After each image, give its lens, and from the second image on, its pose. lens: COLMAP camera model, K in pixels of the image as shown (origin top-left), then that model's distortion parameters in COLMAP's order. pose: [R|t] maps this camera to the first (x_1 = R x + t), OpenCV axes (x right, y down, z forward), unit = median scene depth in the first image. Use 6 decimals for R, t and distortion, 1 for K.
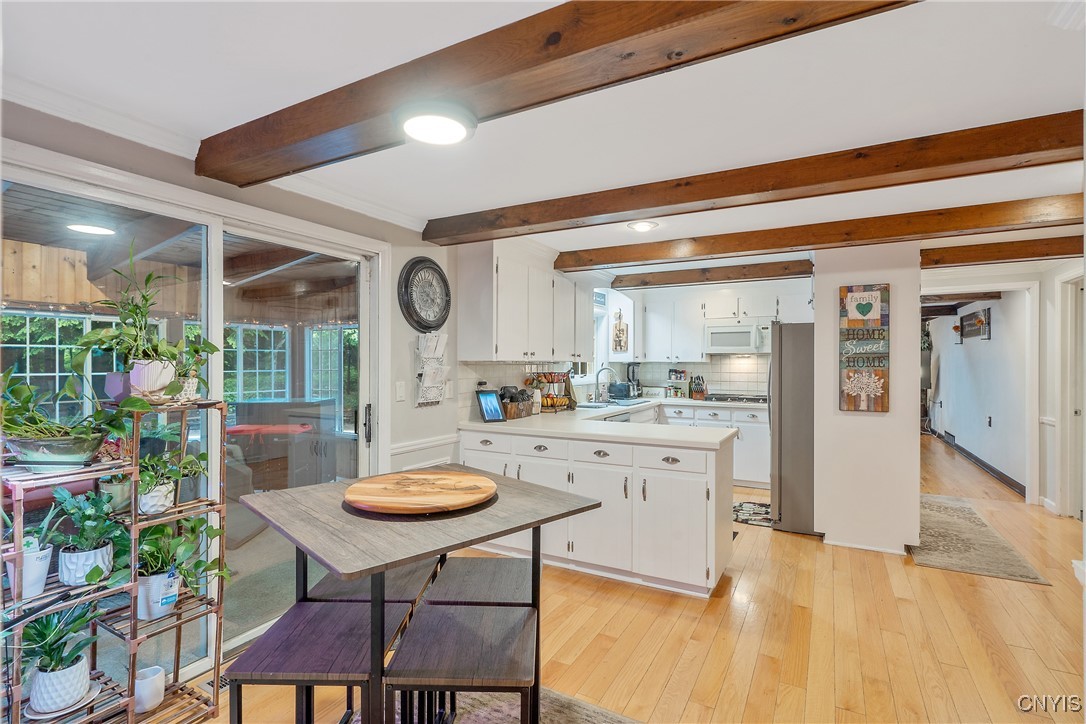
lens RADIAL K [[526.2, 0, 535.9], [0, 526.2, 366.7], [0, 0, 1]] dist [0.000799, 0.001087]
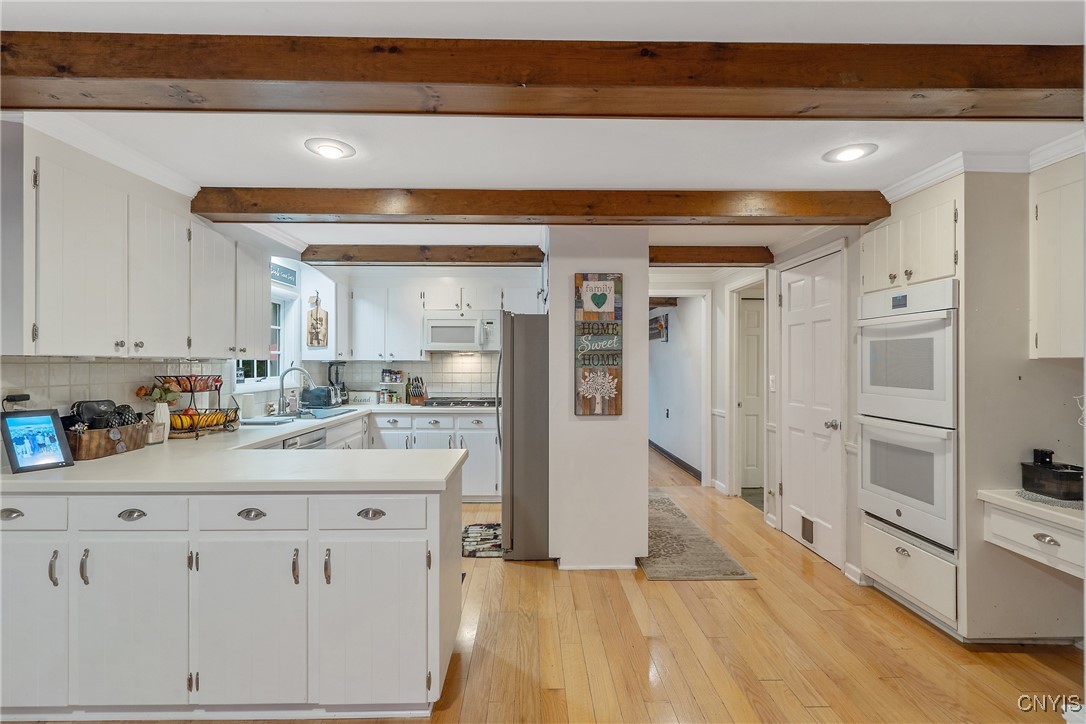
lens RADIAL K [[519.4, 0, 543.0], [0, 519.4, 362.0], [0, 0, 1]] dist [0.000040, -0.000067]
pose [[0.860477, 0.001076, 0.509488, 0.083910], [0.003764, 0.999957, -0.008468, 0.001508], [-0.509476, 0.009204, 0.860436, 0.258864]]
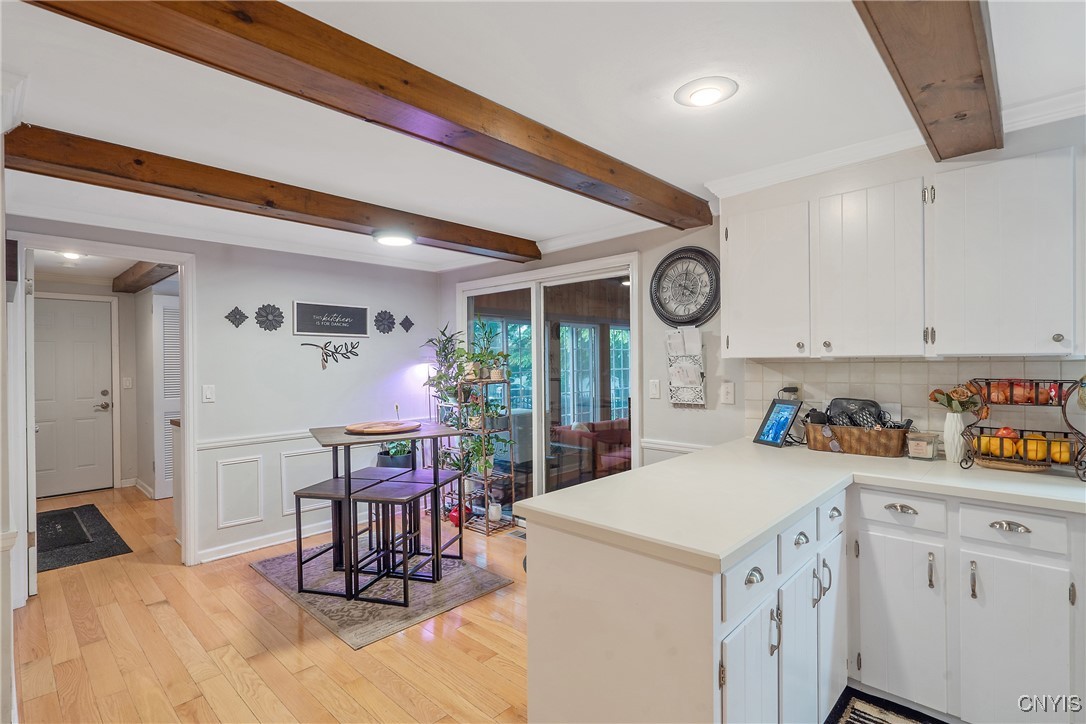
lens RADIAL K [[519.4, 0, 543.0], [0, 519.4, 362.0], [0, 0, 1]] dist [0.000040, -0.000067]
pose [[-0.243012, 0.001773, -0.970022, 0.605440], [0.001010, 0.999998, 0.001574, -0.005972], [0.970023, -0.000597, -0.243013, 0.805110]]
